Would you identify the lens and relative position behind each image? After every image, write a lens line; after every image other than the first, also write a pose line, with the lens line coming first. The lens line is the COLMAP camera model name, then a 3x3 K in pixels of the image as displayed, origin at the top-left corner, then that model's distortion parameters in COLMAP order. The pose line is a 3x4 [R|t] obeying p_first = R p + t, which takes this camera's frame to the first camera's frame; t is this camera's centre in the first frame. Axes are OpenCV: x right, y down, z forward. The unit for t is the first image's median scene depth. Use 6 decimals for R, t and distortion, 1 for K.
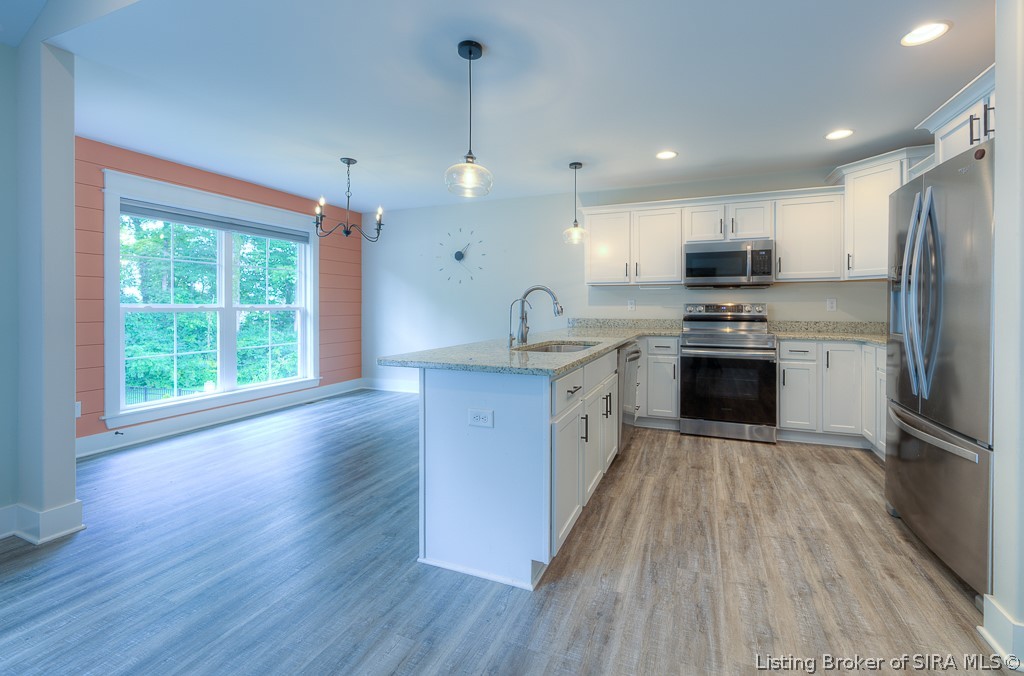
lens RADIAL K [[420.9, 0, 547.9], [0, 420.9, 307.3], [0, 0, 1]] dist [0.001079, 0.000361]
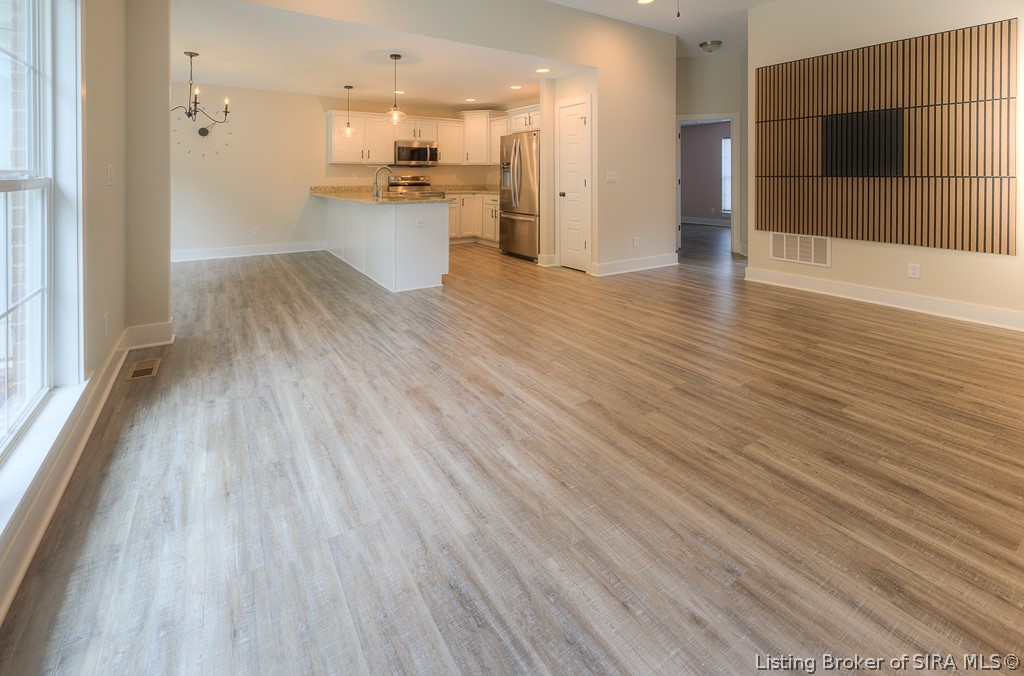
lens RADIAL K [[436.6, 0, 483.3], [0, 436.6, 174.1], [0, 0, 1]] dist [0.001740, 0.000408]
pose [[0.611886, 0.006343, 0.790920, -0.956979], [0.003915, 0.999931, -0.011048, 0.005187], [-0.790936, 0.009856, 0.611819, -0.404679]]
